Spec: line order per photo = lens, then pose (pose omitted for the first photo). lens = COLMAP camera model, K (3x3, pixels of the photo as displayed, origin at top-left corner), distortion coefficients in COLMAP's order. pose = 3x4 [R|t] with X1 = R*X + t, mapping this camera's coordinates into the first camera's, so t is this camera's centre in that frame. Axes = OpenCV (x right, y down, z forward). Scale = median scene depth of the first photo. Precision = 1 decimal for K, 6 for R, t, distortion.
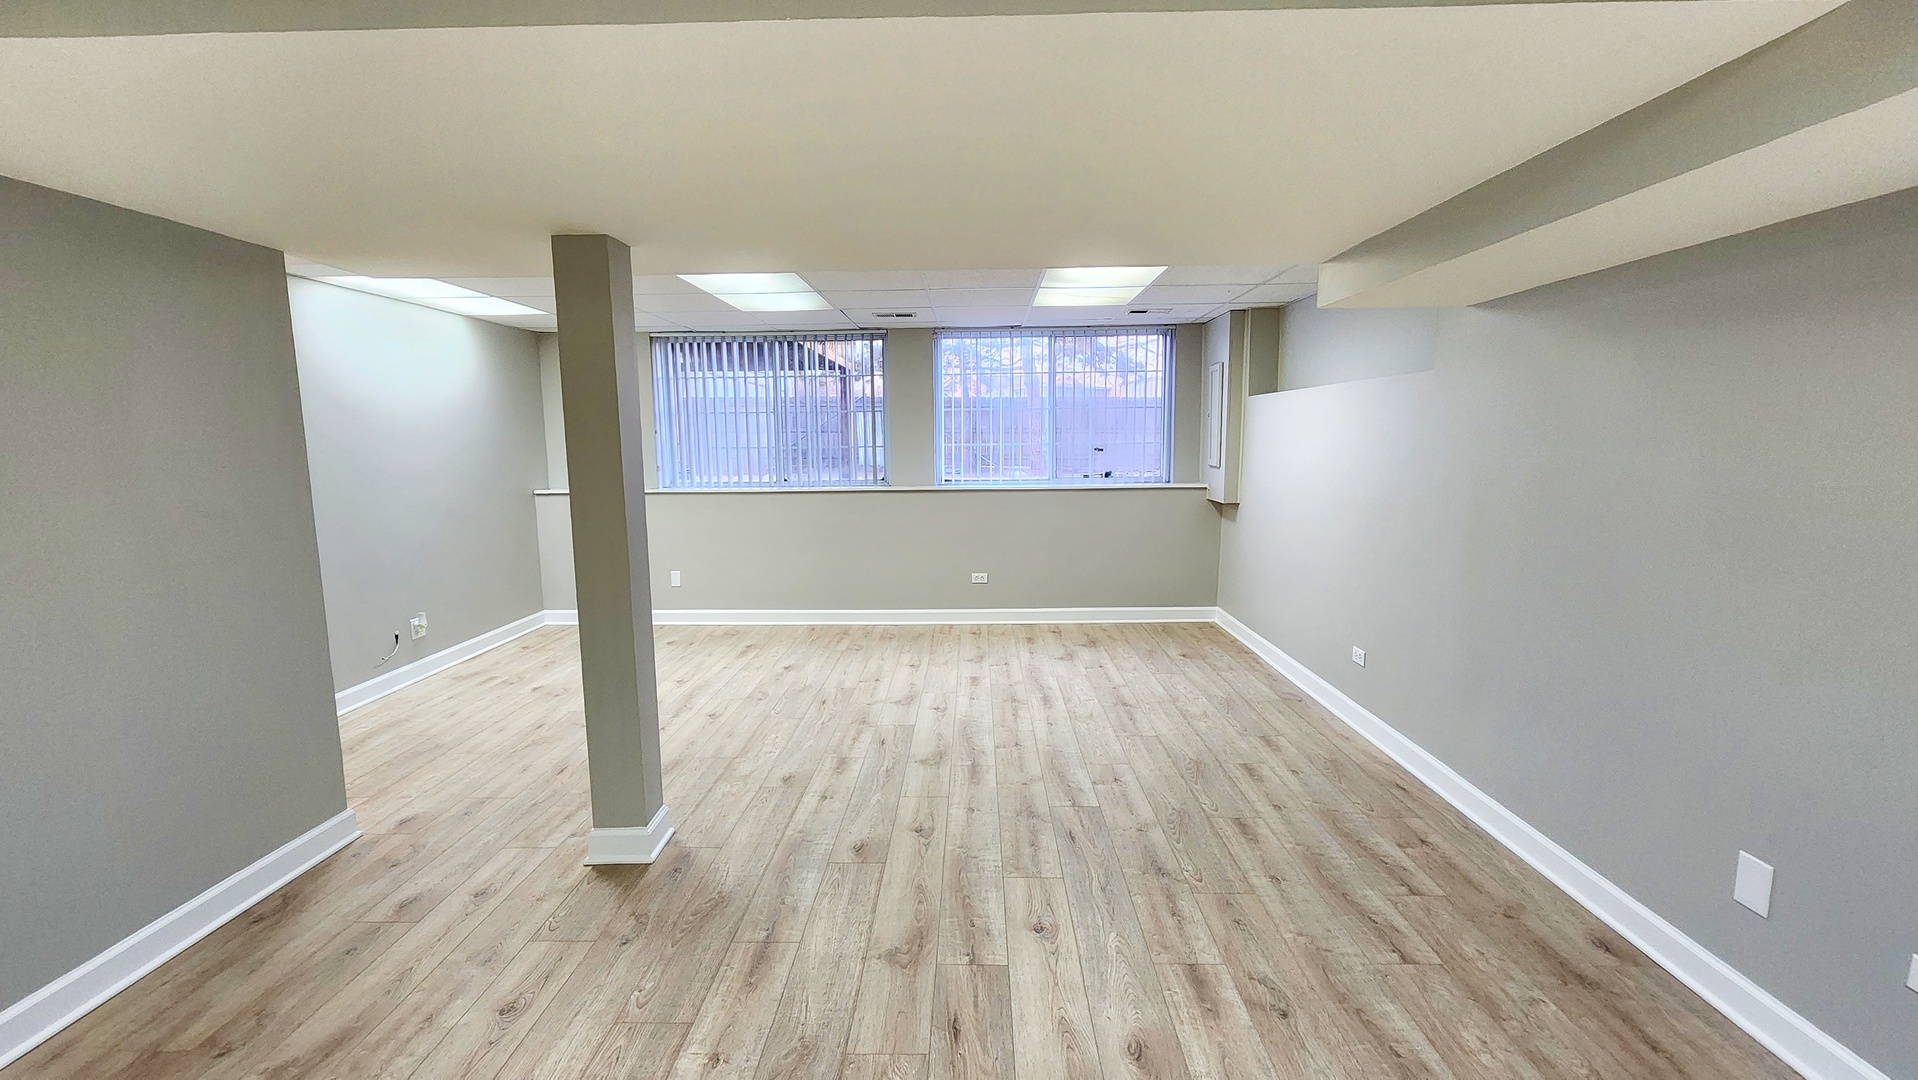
lens RADIAL K [[776.2, 0, 957.6], [0, 776.2, 537.1], [0, 0, 1]] dist [0.002536, -0.004306]
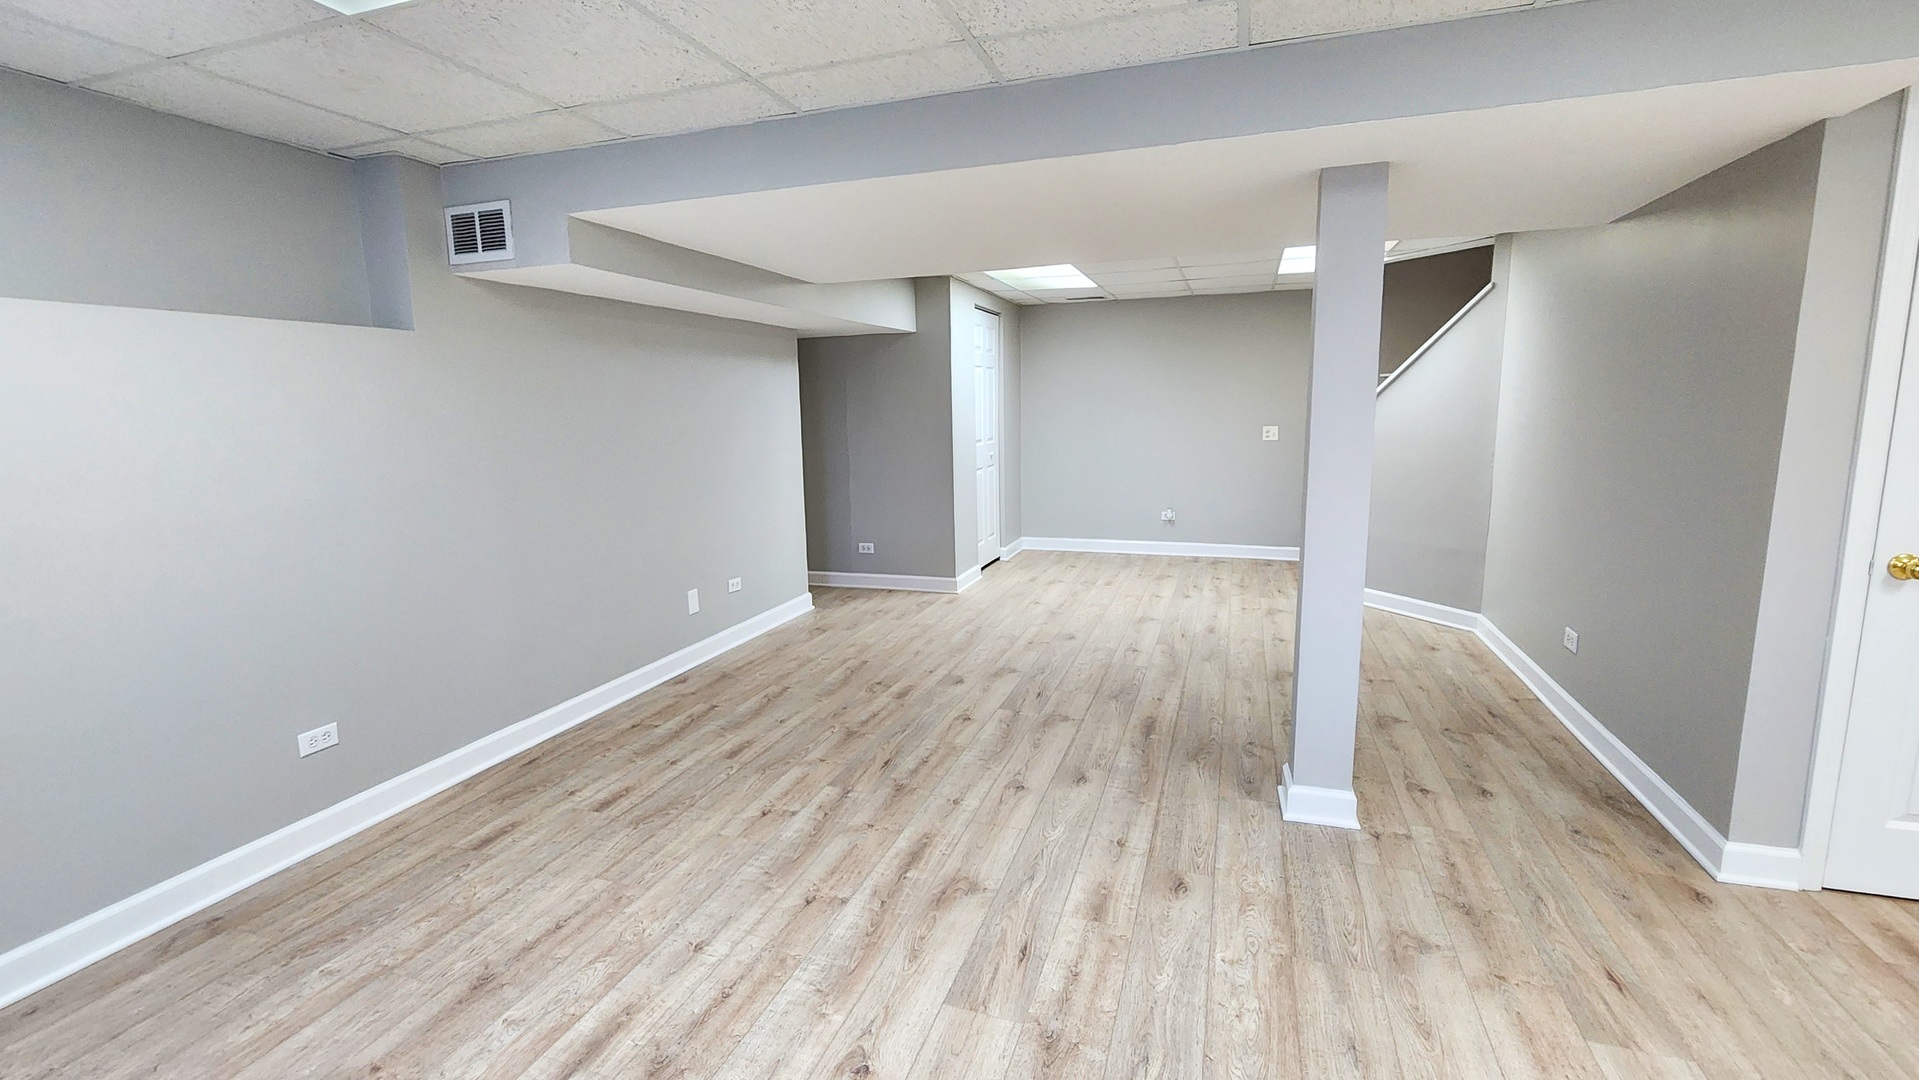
lens RADIAL K [[792.1, 0, 948.2], [0, 792.1, 536.5], [0, 0, 1]] dist [-0.003205, 0.000339]
pose [[-0.947329, -0.025703, 0.319229, -0.248440], [0.068001, 0.957903, 0.278922, -0.197426], [-0.312960, 0.285939, -0.905701, 1.654922]]
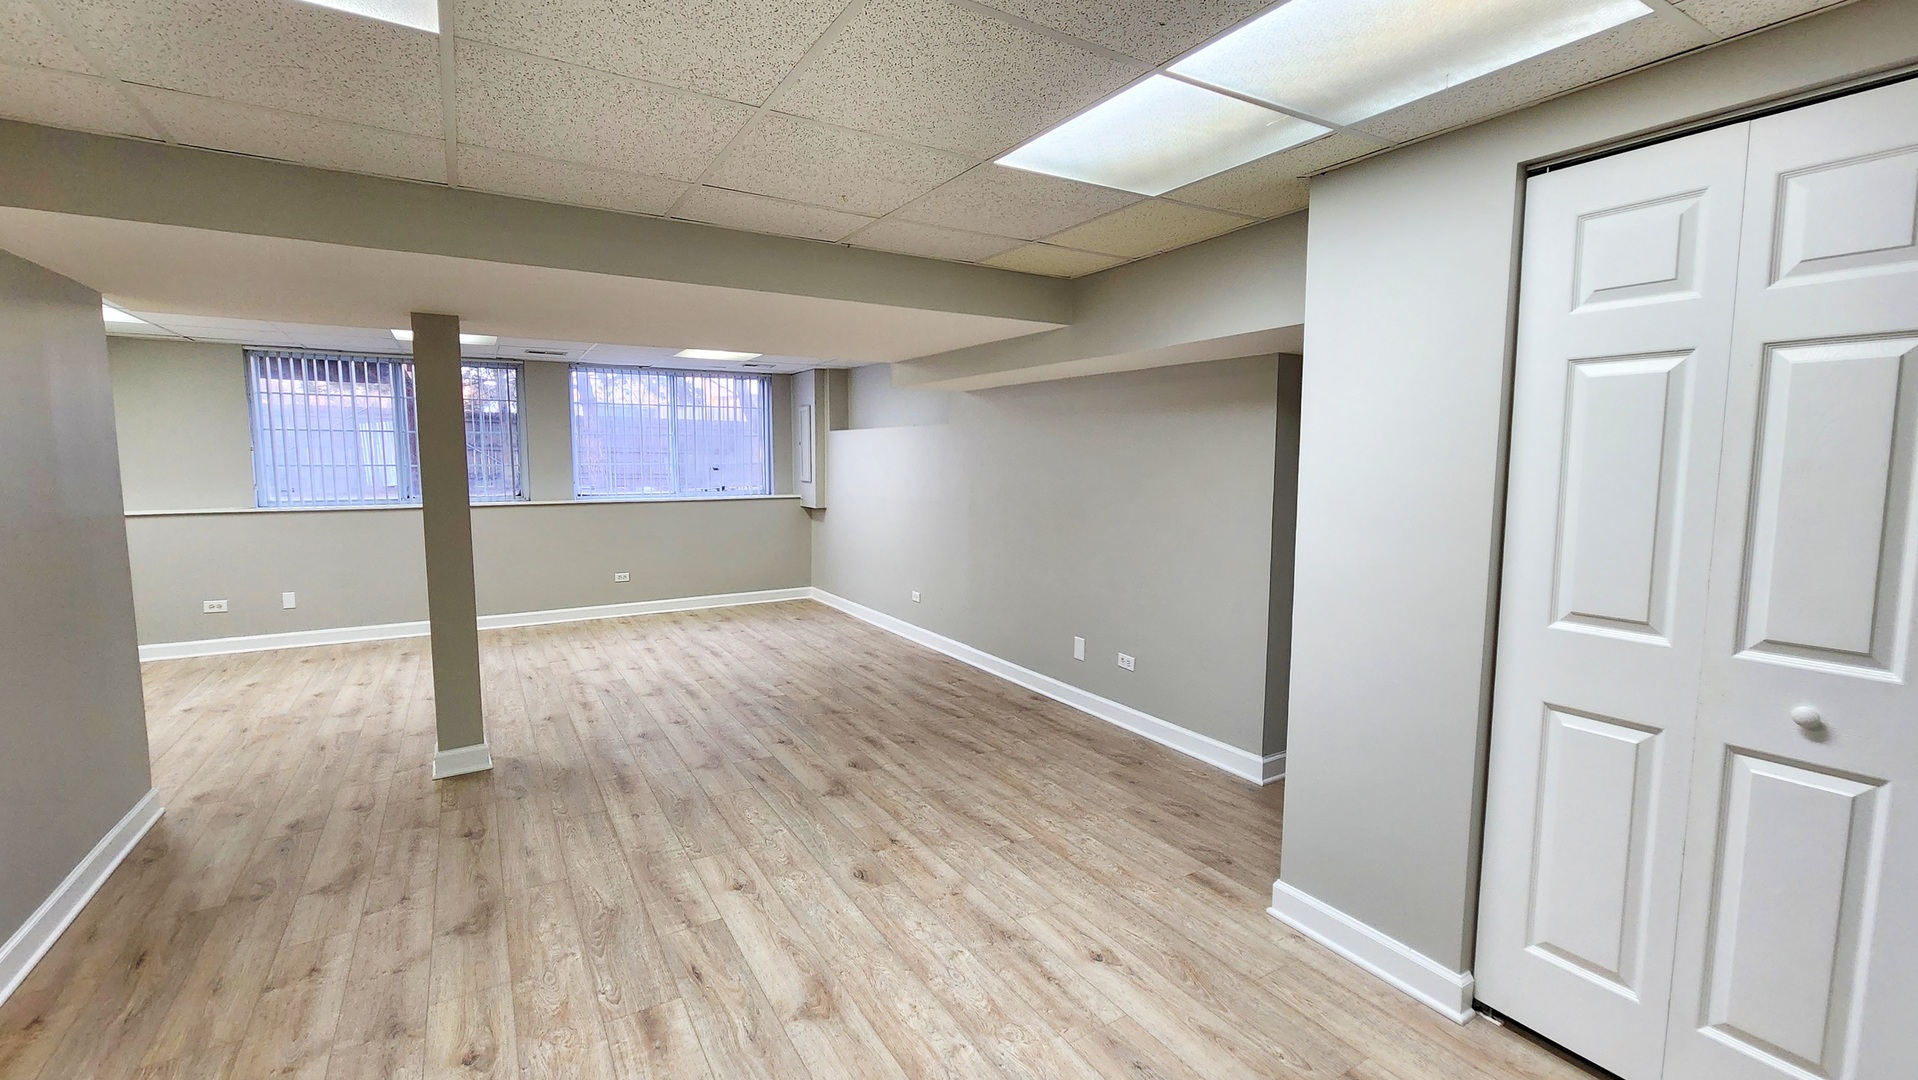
lens RADIAL K [[791.7, 0, 947.7], [0, 791.7, 536.5], [0, 0, 1]] dist [-0.003205, 0.000339]
pose [[0.841188, -0.042353, 0.539082, -0.370959], [0.057105, 0.998311, -0.010675, 0.059553], [-0.537720, 0.039764, 0.842185, -0.511277]]
